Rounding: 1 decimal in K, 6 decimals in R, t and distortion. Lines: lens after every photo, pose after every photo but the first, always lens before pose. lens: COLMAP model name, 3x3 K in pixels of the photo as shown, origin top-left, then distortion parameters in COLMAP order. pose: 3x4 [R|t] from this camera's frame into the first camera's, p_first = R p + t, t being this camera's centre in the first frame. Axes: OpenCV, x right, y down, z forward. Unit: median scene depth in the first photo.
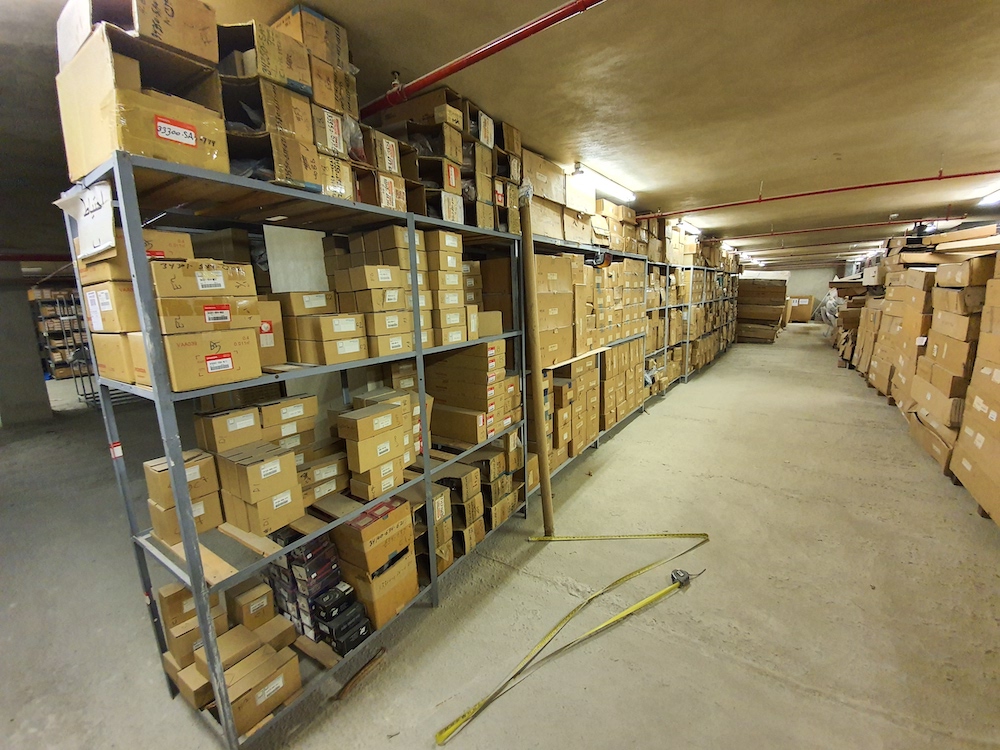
lens RADIAL K [[403.1, 0, 497.8], [0, 403.1, 374.0], [0, 0, 1]] dist [-0.011271, -0.001826]
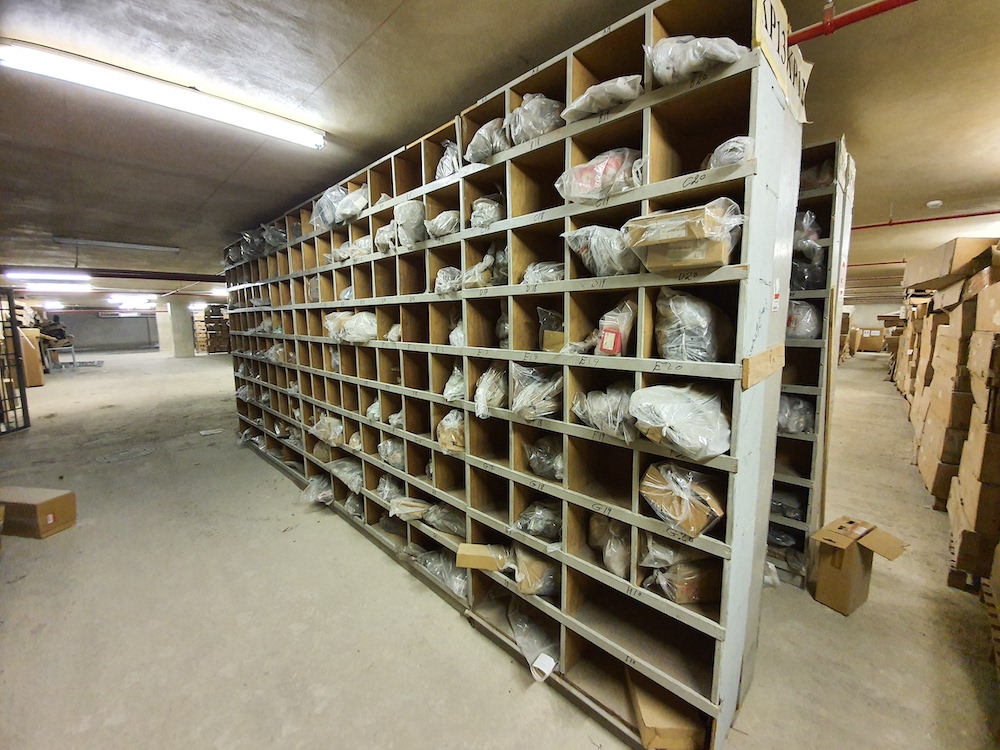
lens RADIAL K [[403.1, 0, 500.5], [0, 403.1, 371.9], [0, 0, 1]] dist [-0.011271, -0.001826]
pose [[0.989122, 0.051124, -0.137925, -0.282162], [-0.059341, 0.996658, -0.056136, 0.140922], [0.134594, 0.063710, 0.988851, -0.628427]]
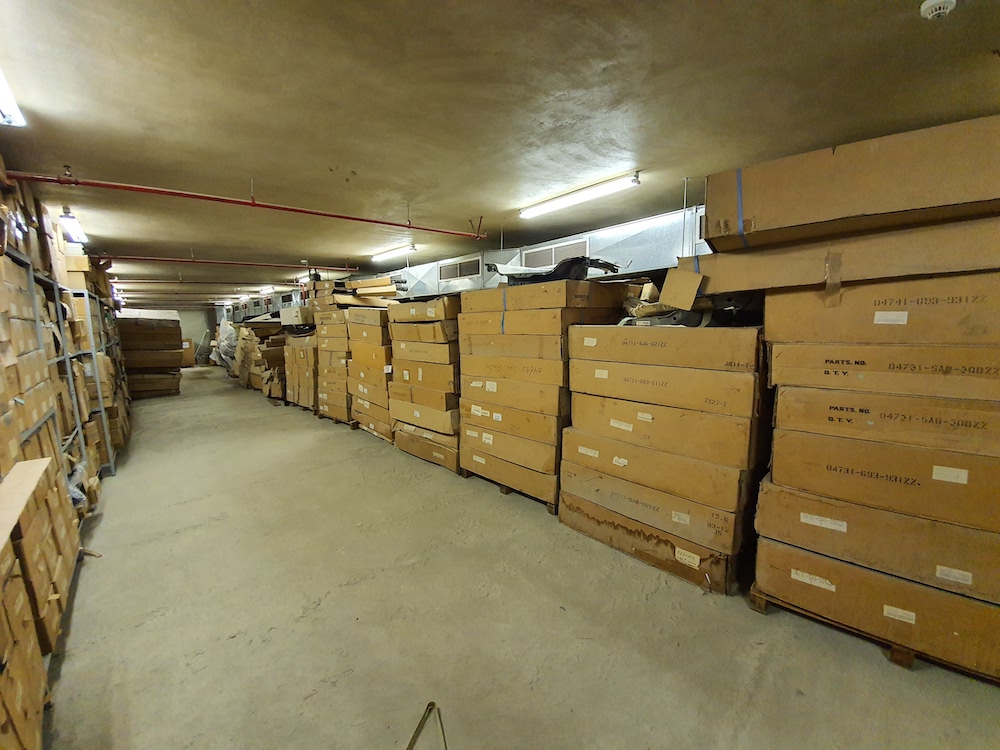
lens RADIAL K [[403.1, 0, 498.5], [0, 403.1, 365.1], [0, 0, 1]] dist [-0.011271, -0.001826]
pose [[0.193579, -0.082405, 0.977618, -0.007964], [0.211420, 0.976558, 0.040452, -0.053909], [-0.958034, 0.198857, 0.206463, 0.332123]]
